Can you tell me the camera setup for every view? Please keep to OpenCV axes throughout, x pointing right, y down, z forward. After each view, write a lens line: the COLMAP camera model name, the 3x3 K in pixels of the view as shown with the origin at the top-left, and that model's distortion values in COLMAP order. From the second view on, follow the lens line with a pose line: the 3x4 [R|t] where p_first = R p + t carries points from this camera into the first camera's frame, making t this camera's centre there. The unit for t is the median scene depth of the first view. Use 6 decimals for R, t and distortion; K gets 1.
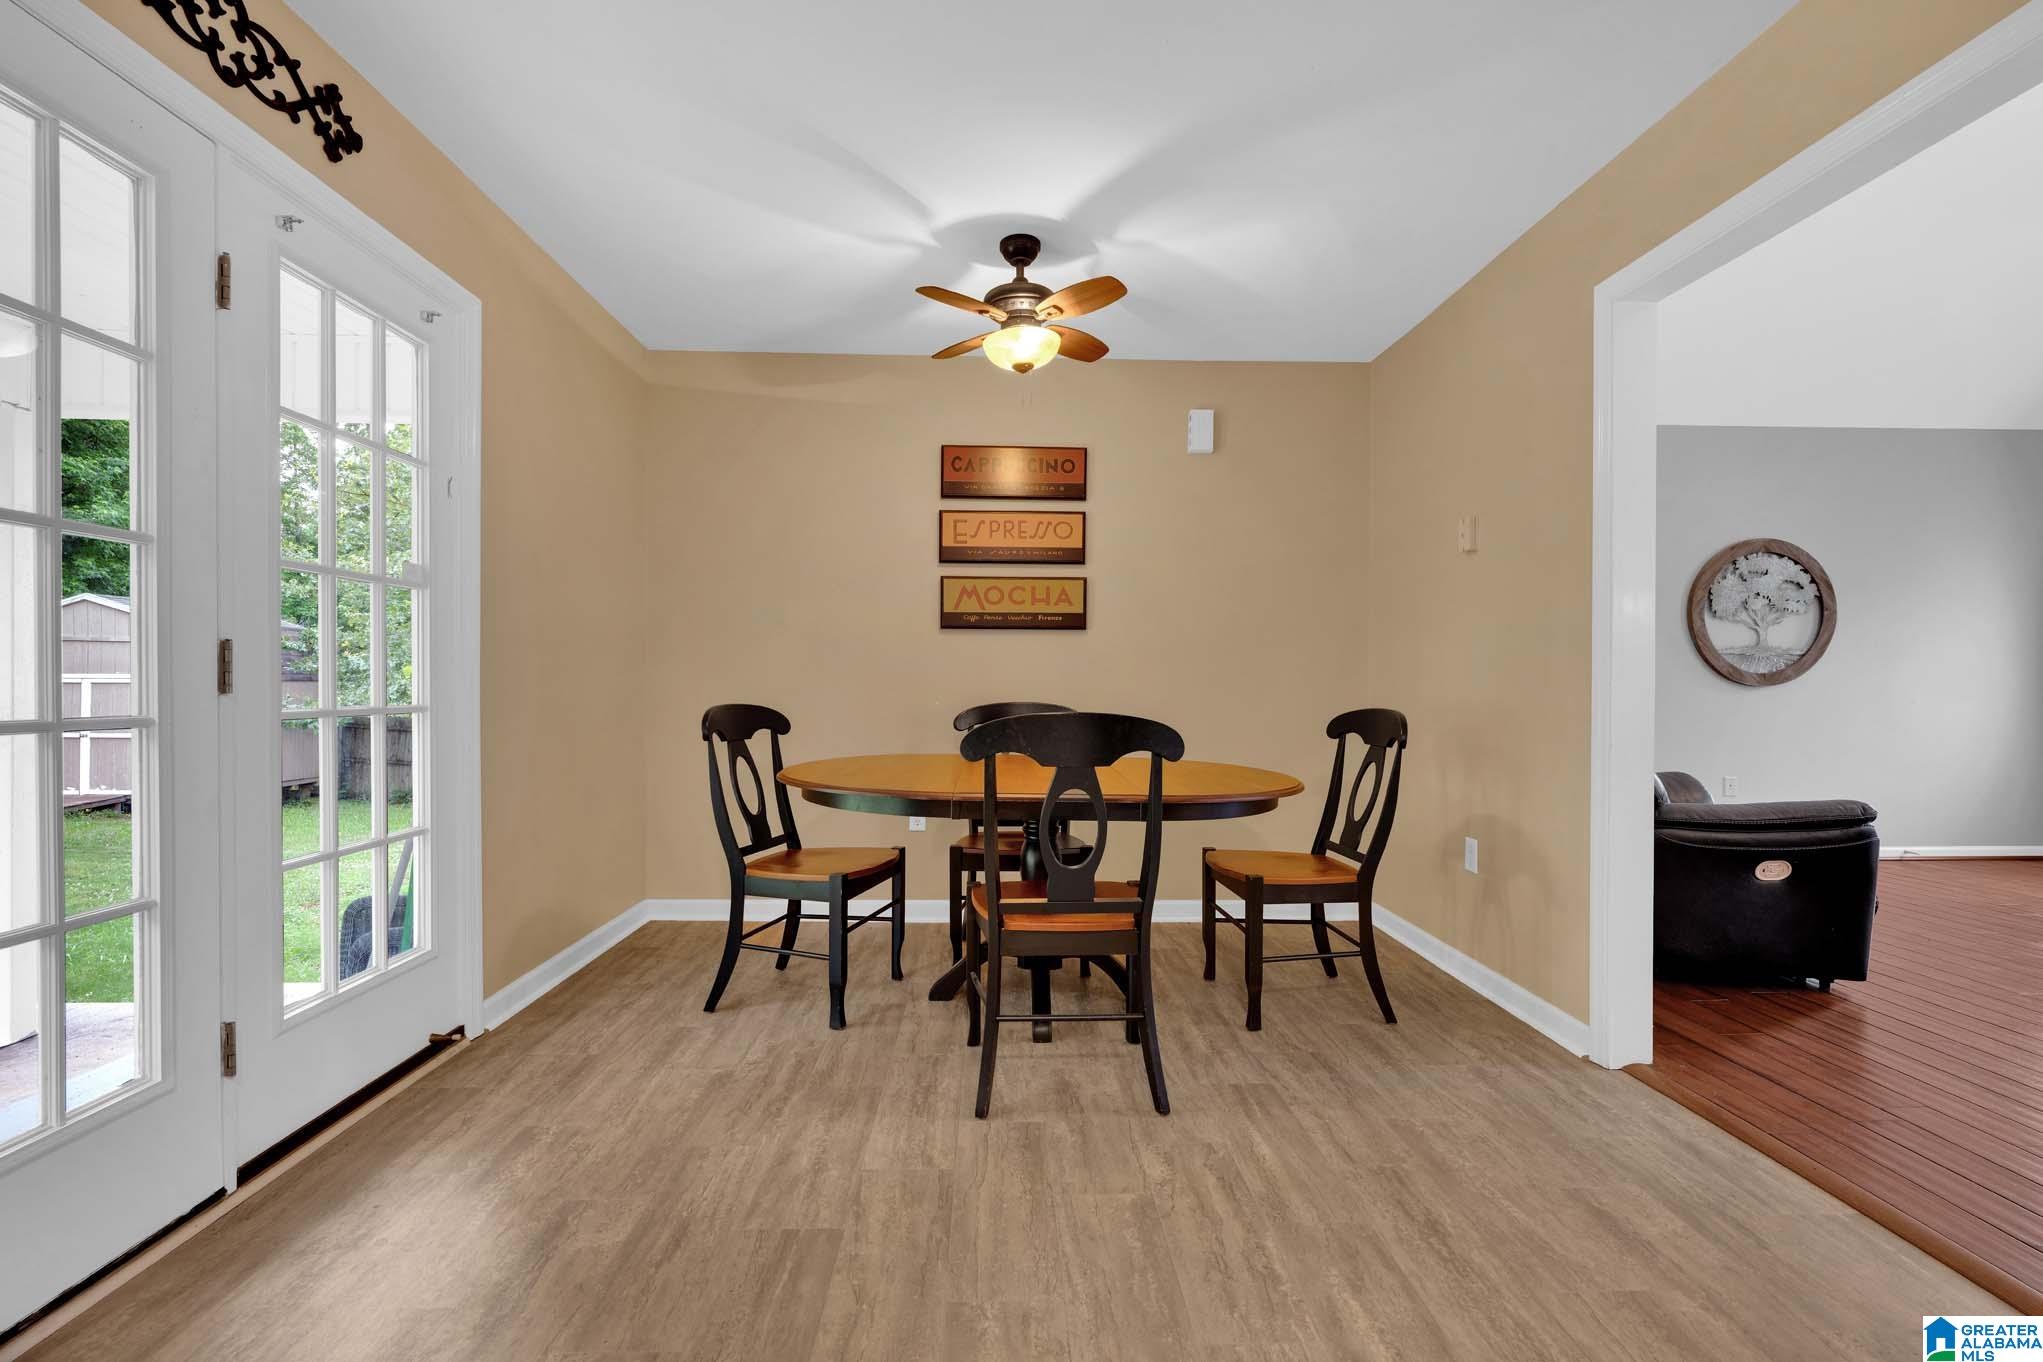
lens RADIAL K [[888.4, 0, 1015.3], [0, 888.4, 682.6], [0, 0, 1]] dist [0.003175, -0.000067]
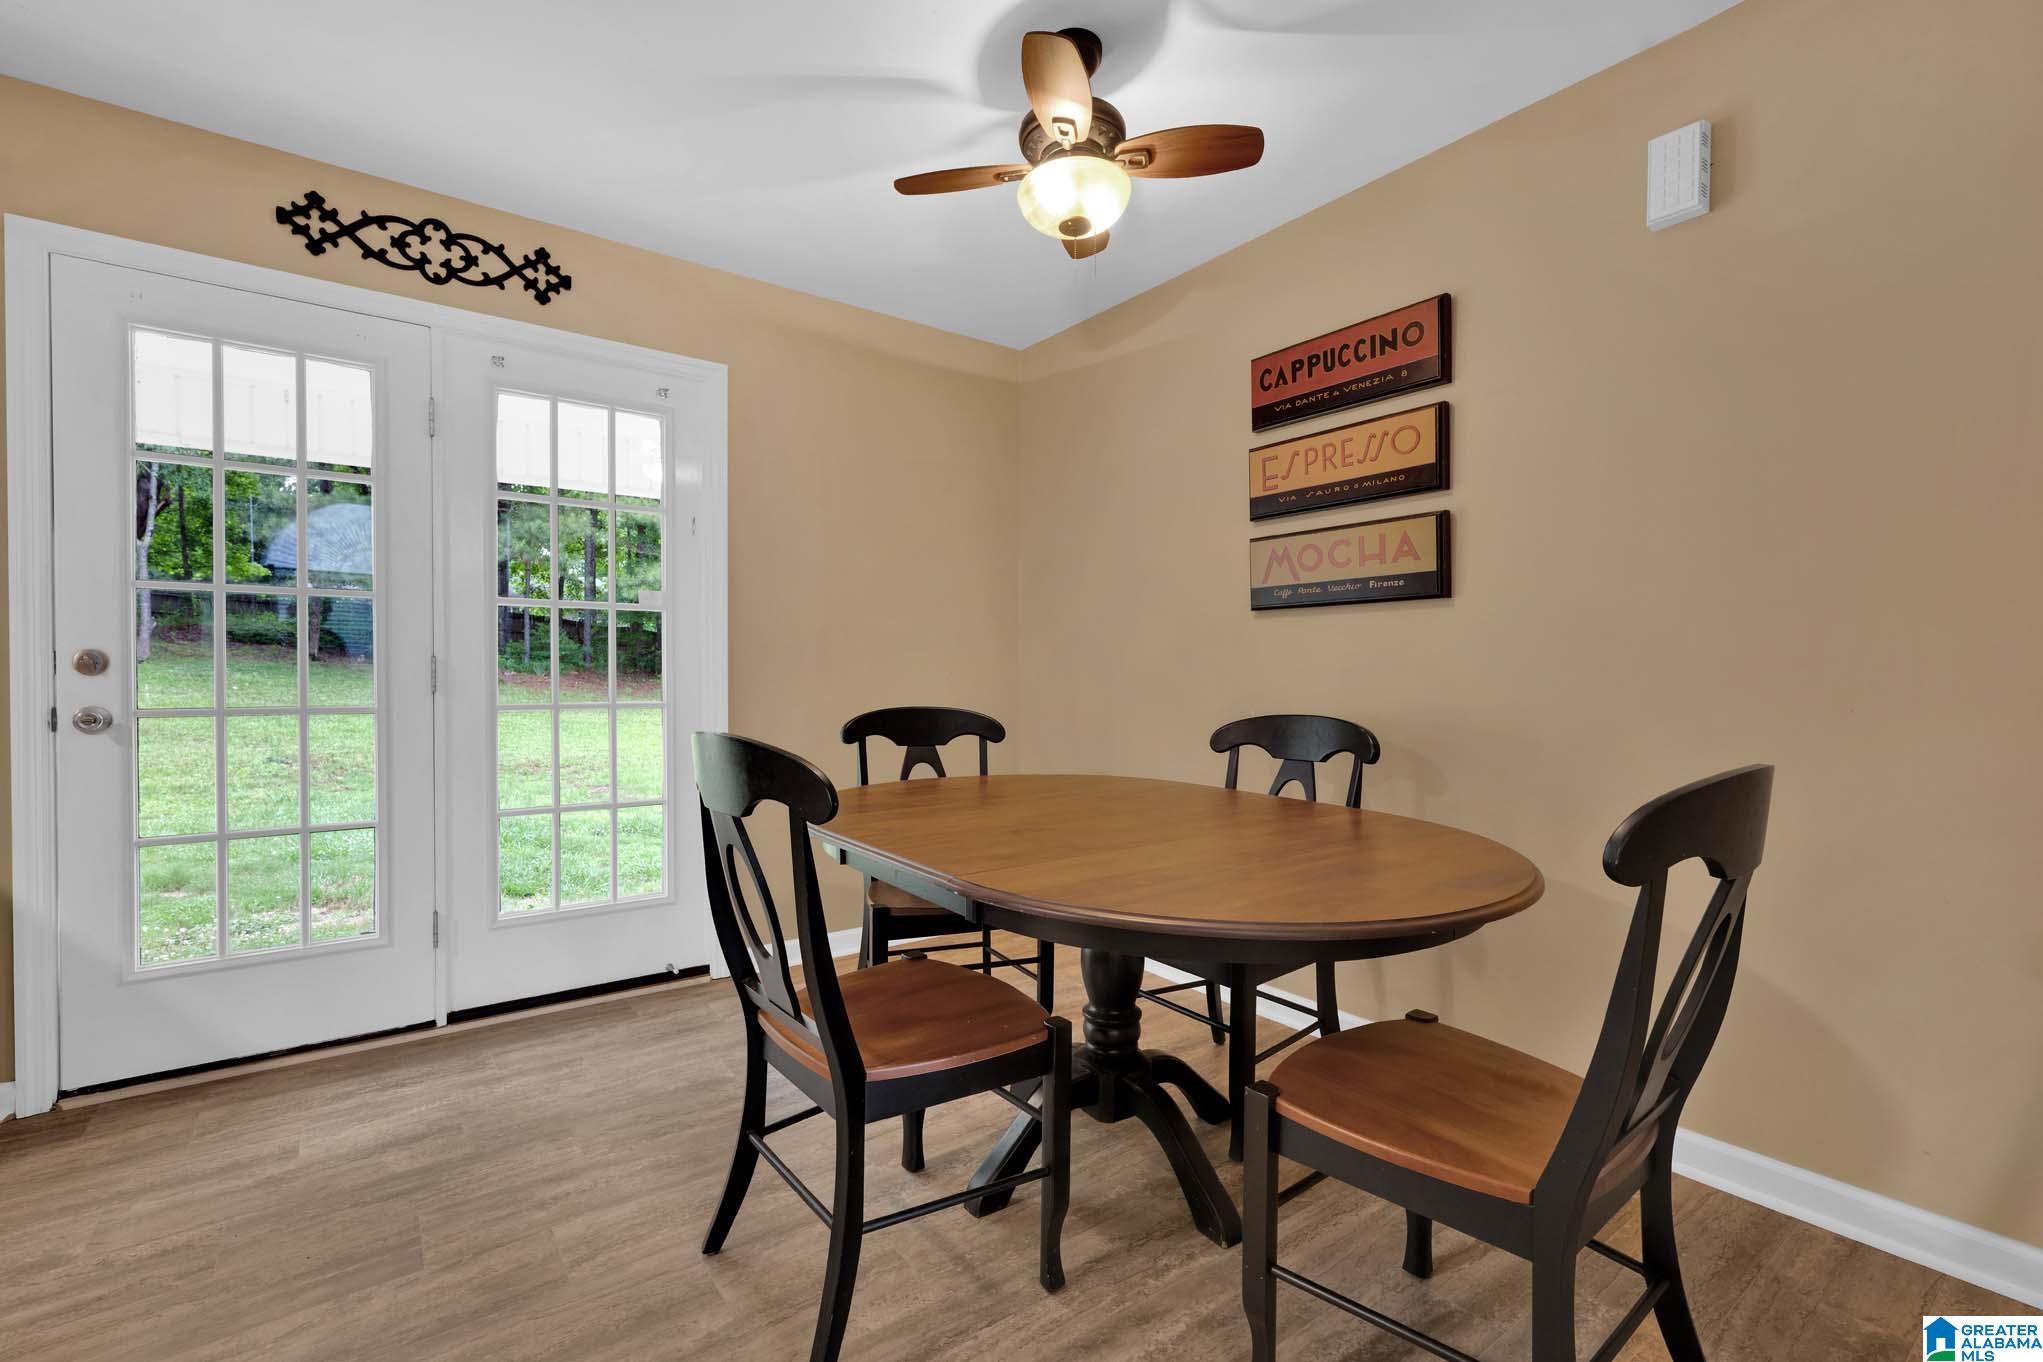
lens RADIAL K [[888.4, 0, 1011.5], [0, 888.4, 684.1], [0, 0, 1]] dist [0.003175, -0.000067]
pose [[0.575245, 0.003000, -0.817975, 0.811421], [-0.000915, 0.999995, 0.003024, -0.005749], [0.817980, -0.000991, 0.575245, 0.843333]]
